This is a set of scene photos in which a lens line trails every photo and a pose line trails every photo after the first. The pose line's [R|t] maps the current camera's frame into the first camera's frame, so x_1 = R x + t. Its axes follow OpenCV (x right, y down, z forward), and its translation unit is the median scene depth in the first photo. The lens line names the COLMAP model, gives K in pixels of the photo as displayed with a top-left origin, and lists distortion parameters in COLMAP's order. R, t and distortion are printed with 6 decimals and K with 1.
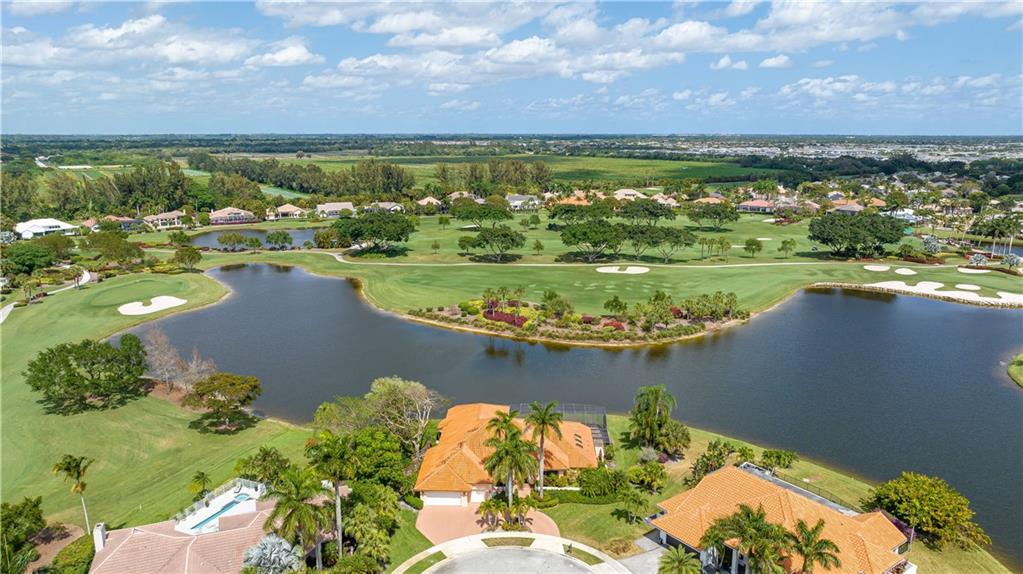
lens RADIAL K [[719.7, 0, 512.7], [0, 719.7, 286.8], [0, 0, 1]] dist [-0.022581, 0.013759]
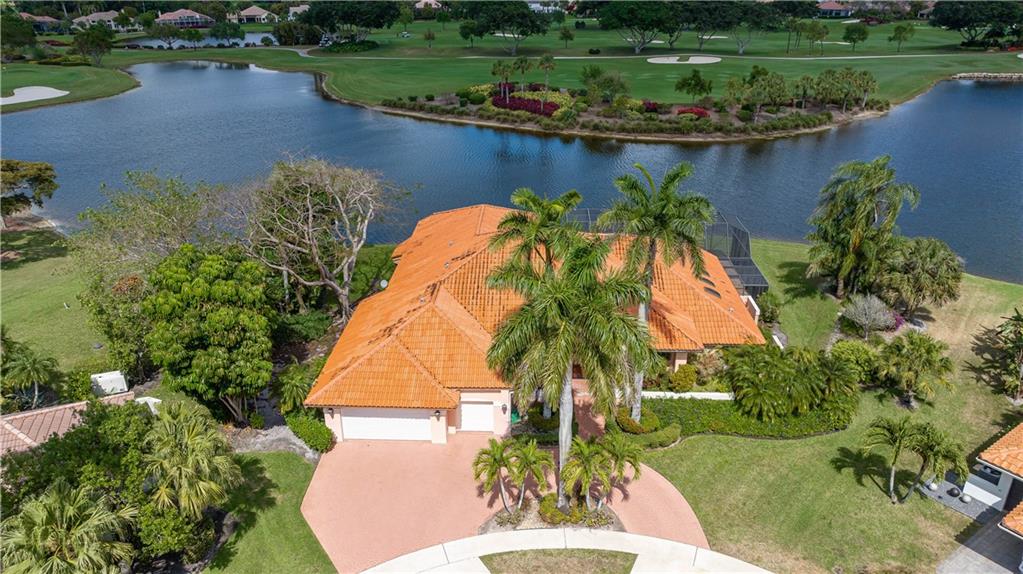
lens RADIAL K [[719.7, 0, 513.4], [0, 719.7, 287.7], [0, 0, 1]] dist [-0.022581, 0.013759]
pose [[0.999861, 0.000801, -0.016630, -0.011086], [0.002598, 0.979105, 0.203338, 0.077556], [0.016446, -0.203353, 0.978967, 0.342185]]
